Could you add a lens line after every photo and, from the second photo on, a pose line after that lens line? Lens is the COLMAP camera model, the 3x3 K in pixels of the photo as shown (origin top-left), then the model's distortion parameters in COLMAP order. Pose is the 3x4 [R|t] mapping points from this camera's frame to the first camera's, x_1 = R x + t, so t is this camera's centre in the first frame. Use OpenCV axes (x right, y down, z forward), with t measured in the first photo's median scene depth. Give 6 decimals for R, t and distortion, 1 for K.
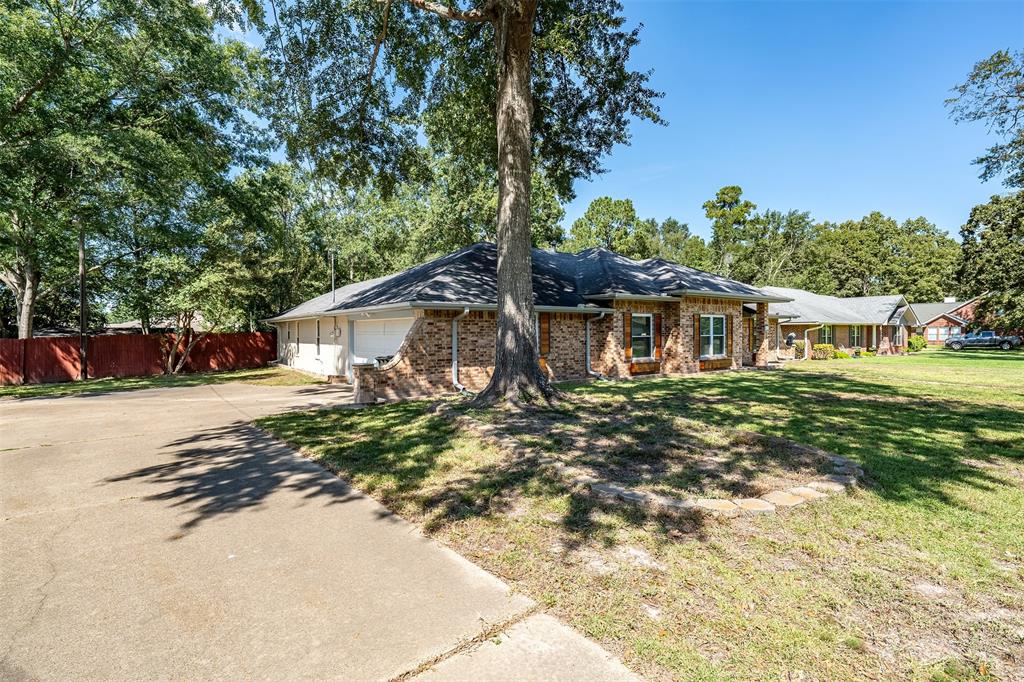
lens RADIAL K [[488.7, 0, 510.1], [0, 488.7, 338.7], [0, 0, 1]] dist [0.001497, -0.000785]
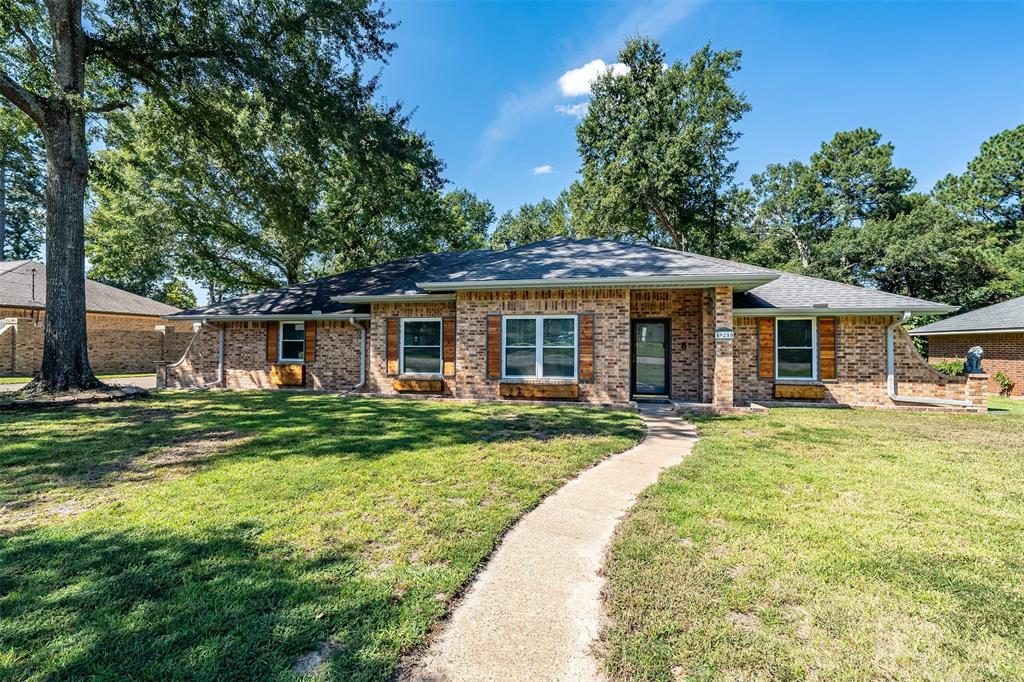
lens RADIAL K [[455.3, 0, 512.0], [0, 455.3, 341.0], [0, 0, 1]] dist [-0.000035, 0.000140]
pose [[0.640903, 0.001648, -0.767620, 0.972103], [-0.018081, 0.999753, -0.012951, -0.006731], [0.767409, 0.022179, 0.640774, 0.658323]]
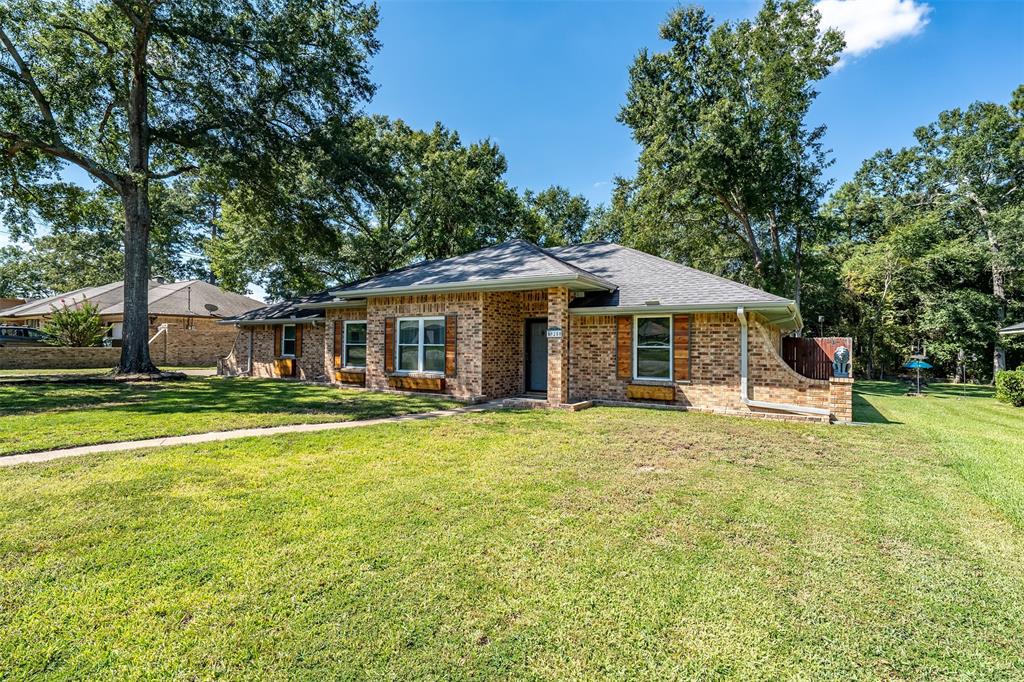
lens RADIAL K [[488.7, 0, 510.1], [0, 488.7, 338.7], [0, 0, 1]] dist [0.001497, -0.000785]
pose [[0.343142, -0.004334, -0.939273, 1.311401], [-0.023915, 0.999625, -0.013349, -0.010631], [0.938979, 0.027044, 0.342910, 0.989587]]
